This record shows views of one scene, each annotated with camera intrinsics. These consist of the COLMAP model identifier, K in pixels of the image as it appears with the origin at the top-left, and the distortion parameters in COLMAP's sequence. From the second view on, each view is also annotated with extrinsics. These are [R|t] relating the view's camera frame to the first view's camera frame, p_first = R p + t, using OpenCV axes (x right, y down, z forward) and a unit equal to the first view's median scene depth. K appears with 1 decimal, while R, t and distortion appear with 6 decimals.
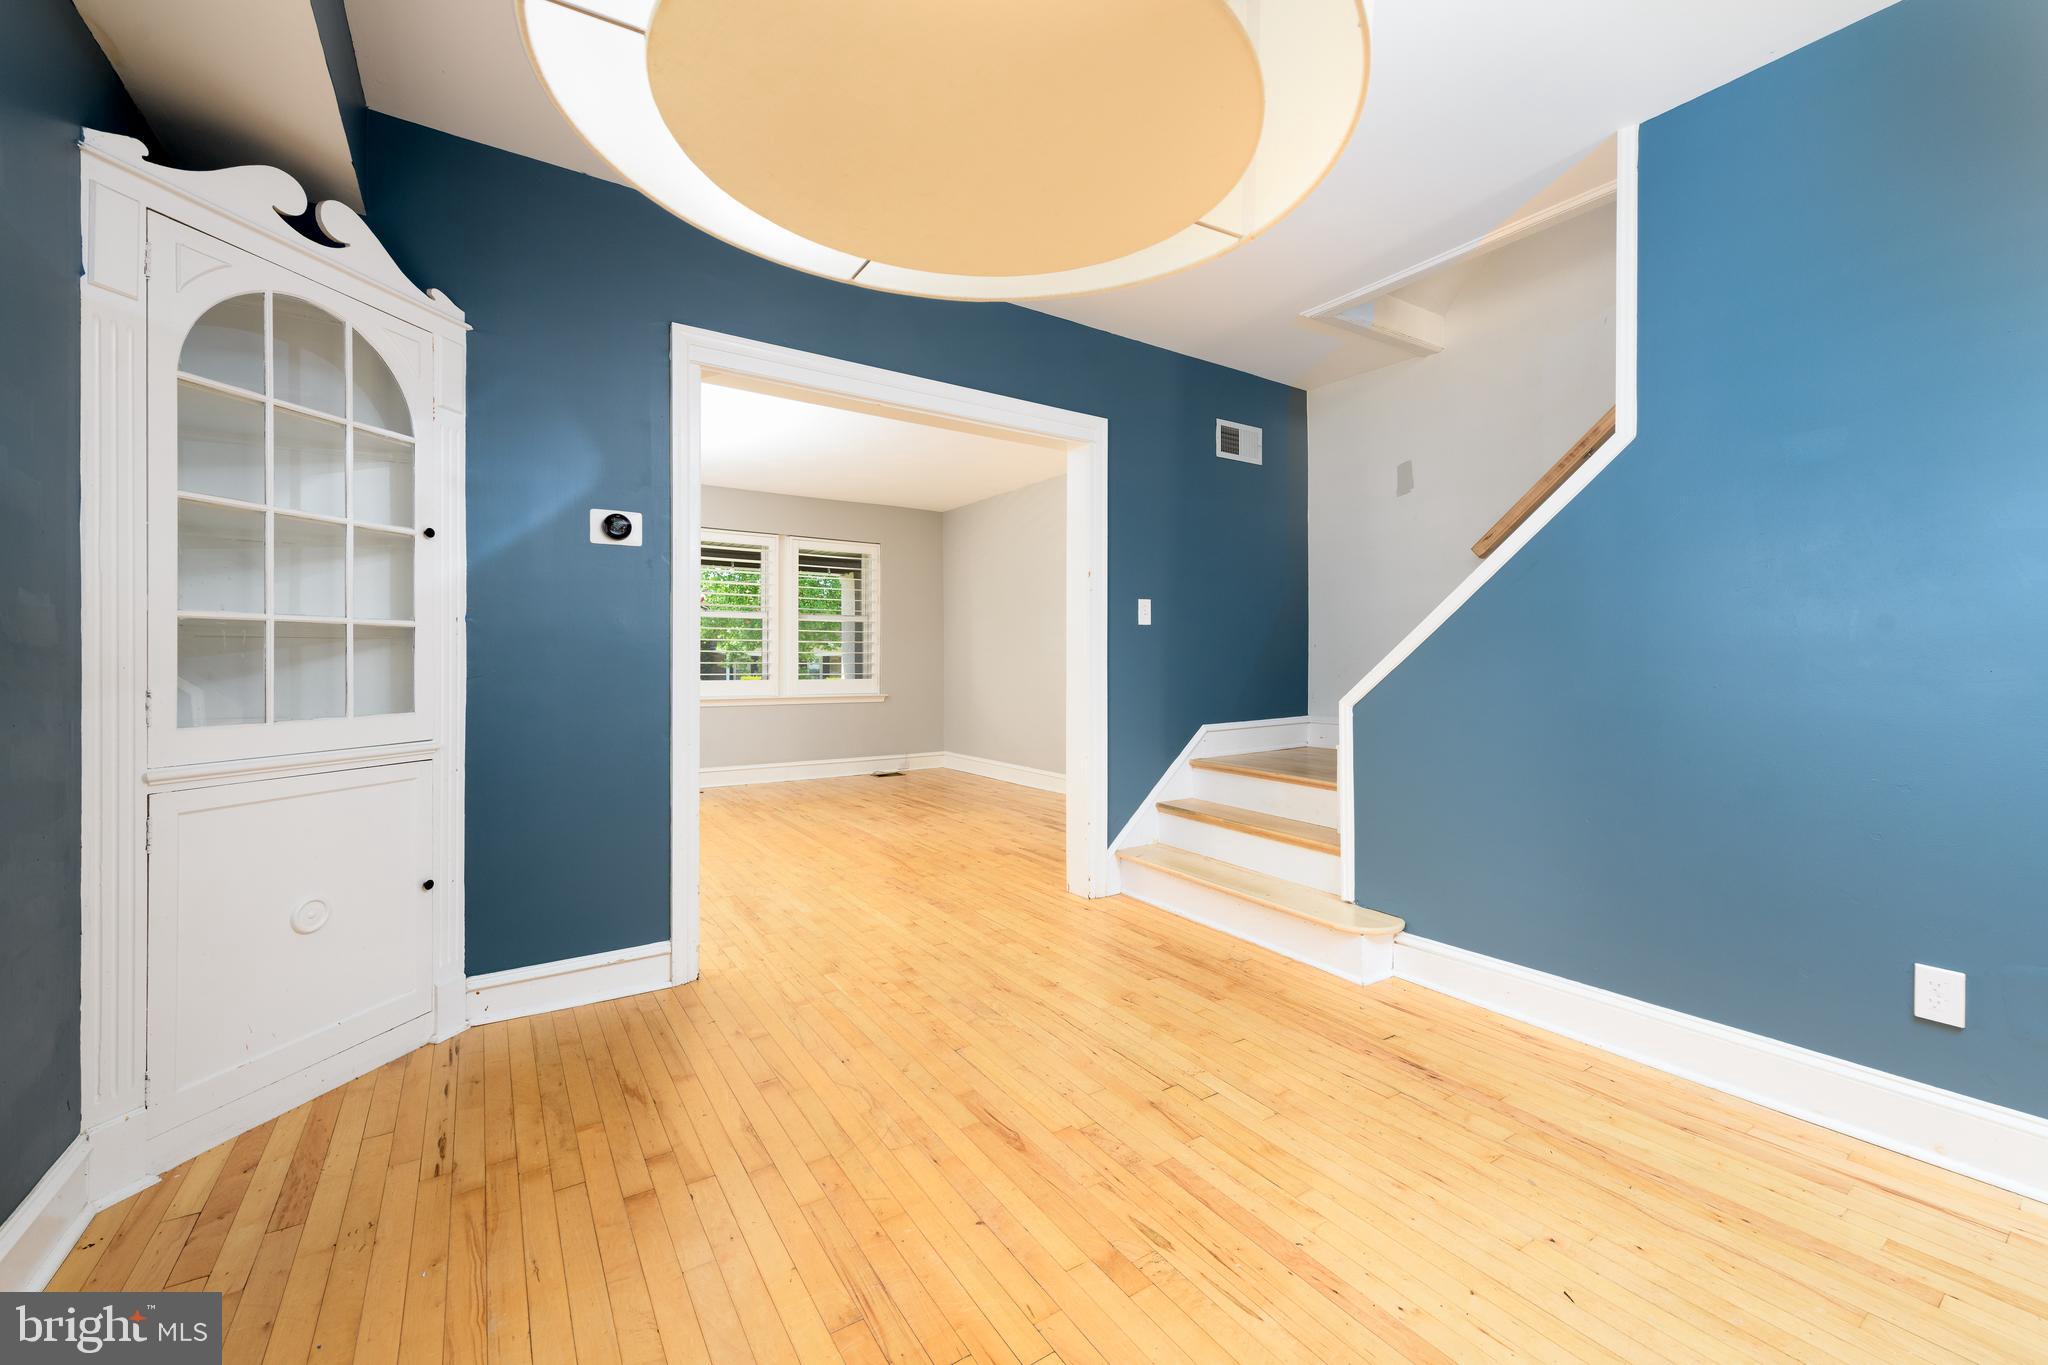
lens RADIAL K [[791.3, 0, 1027.2], [0, 791.3, 672.7], [0, 0, 1]] dist [0.012027, -0.001817]
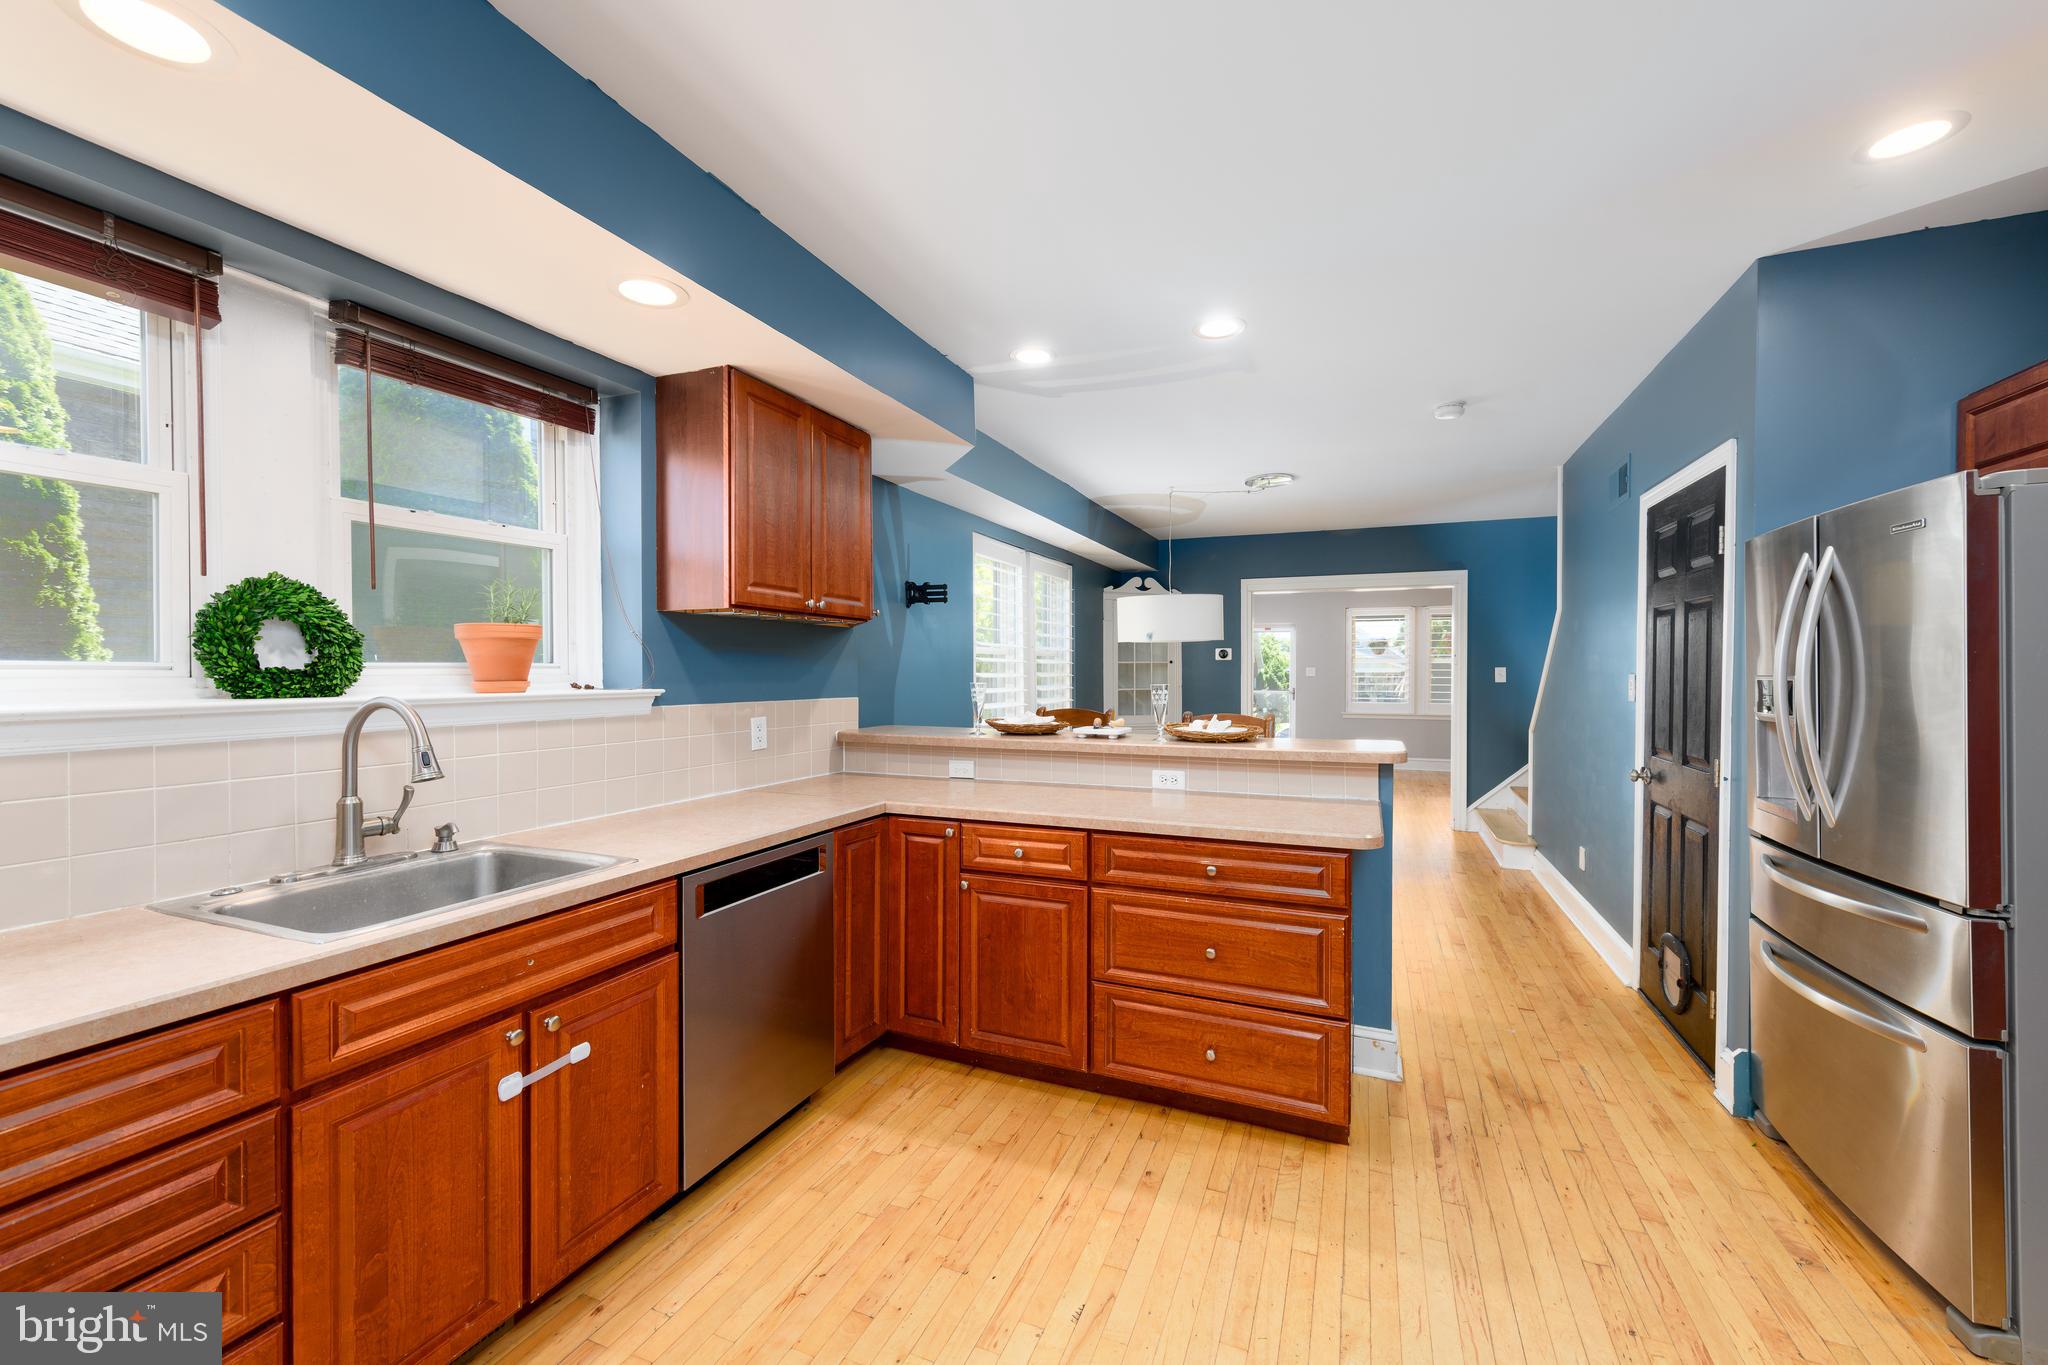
lens RADIAL K [[791.3, 0, 1023.8], [0, 791.3, 679.8], [0, 0, 1]] dist [0.012027, -0.001817]
pose [[0.530705, 0.006745, -0.847530, 1.516723], [-0.006673, 0.999971, 0.003779, -0.095506], [0.847530, 0.003650, 0.530734, -1.123149]]
